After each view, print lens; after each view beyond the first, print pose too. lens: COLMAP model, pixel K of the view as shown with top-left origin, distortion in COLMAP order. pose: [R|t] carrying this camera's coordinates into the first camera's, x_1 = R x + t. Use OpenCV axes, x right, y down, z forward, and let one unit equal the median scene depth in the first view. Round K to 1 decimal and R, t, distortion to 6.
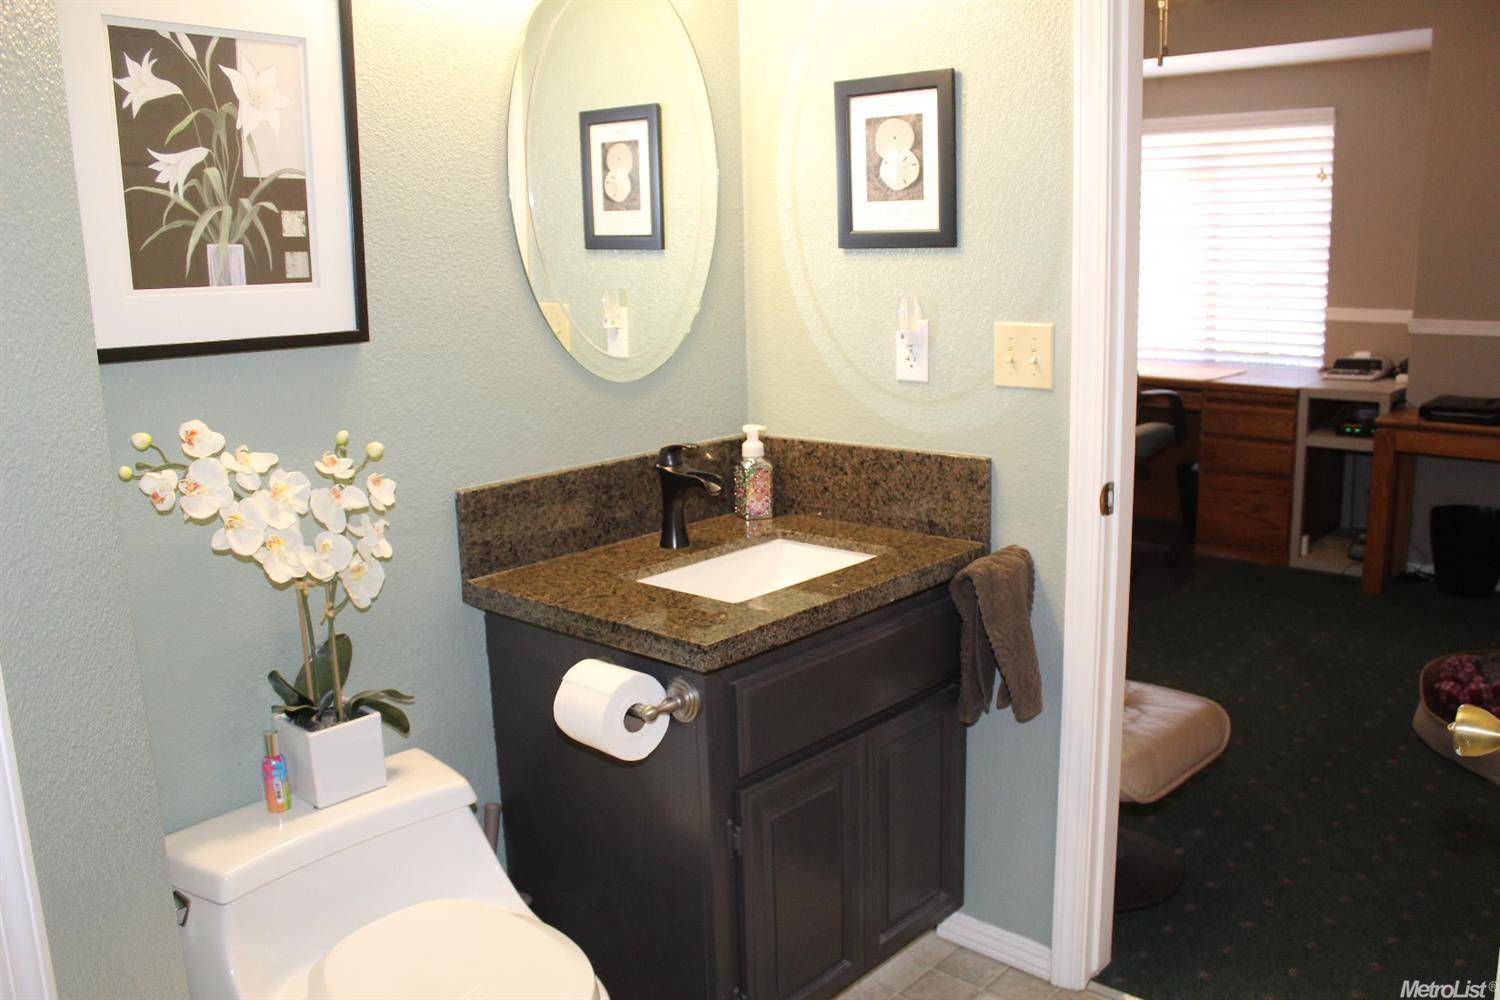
lens RADIAL K [[1252.7, 0, 750.0], [0, 1252.7, 500.0], [0, 0, 1]] dist [-0.107715, 0.006593]
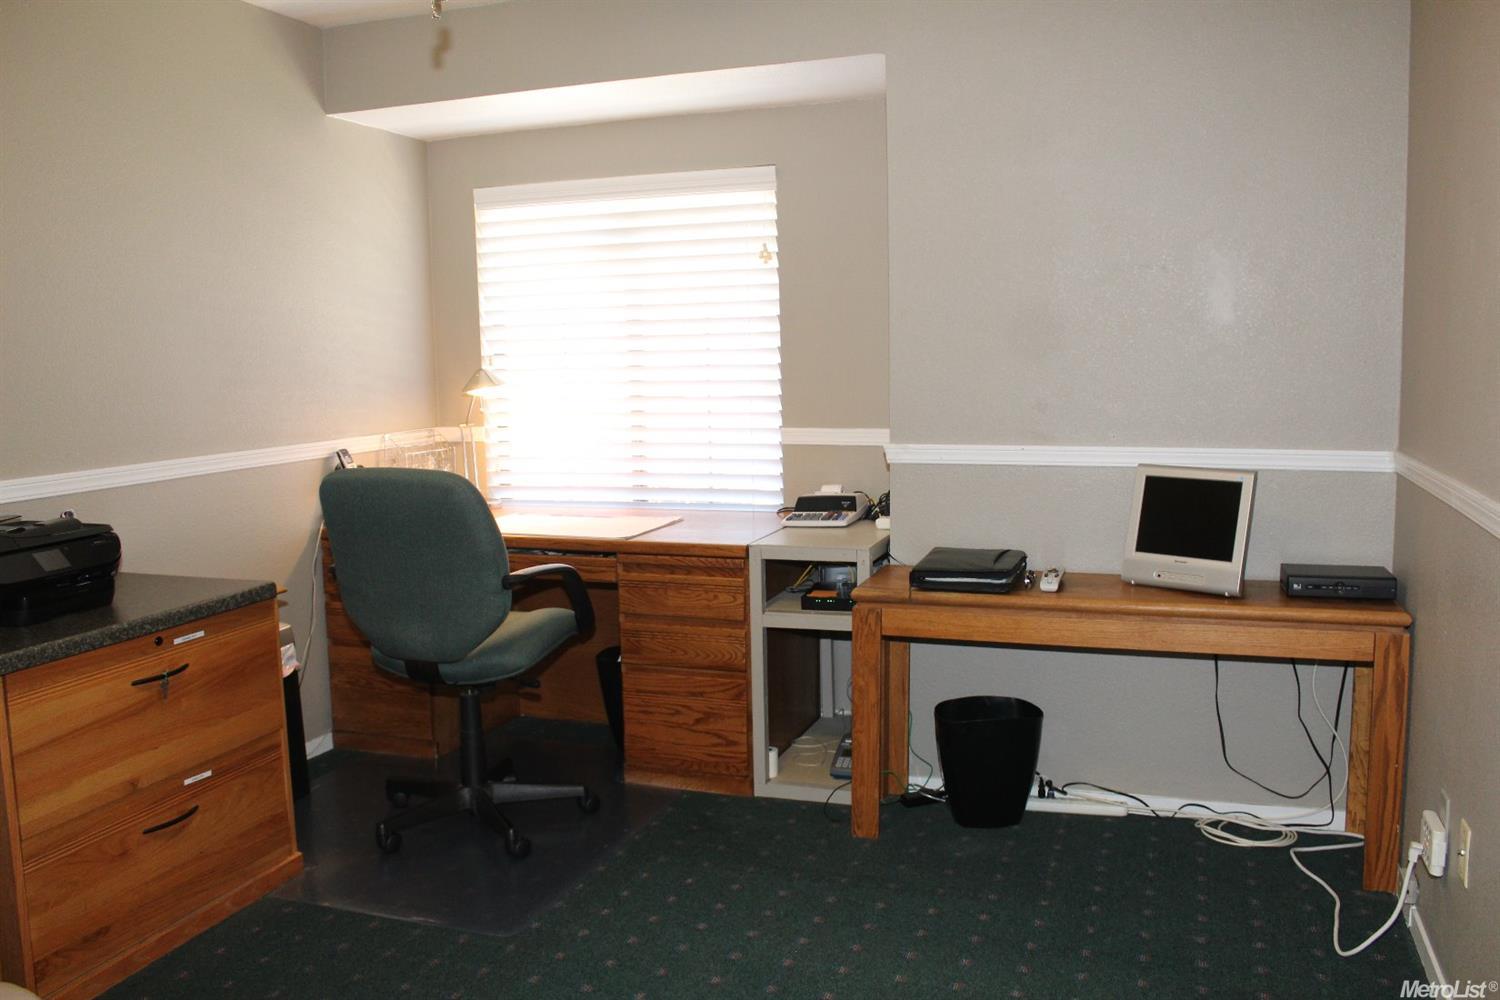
lens RADIAL K [[1247.8, 0, 750.0], [0, 1247.8, 500.0], [0, 0, 1]] dist [-0.341161, -0.000191]
pose [[0.925388, -0.045662, 0.376261, 0.177161], [0.077057, 0.994649, -0.068811, -0.066441], [-0.371105, 0.092670, 0.923955, 0.327643]]
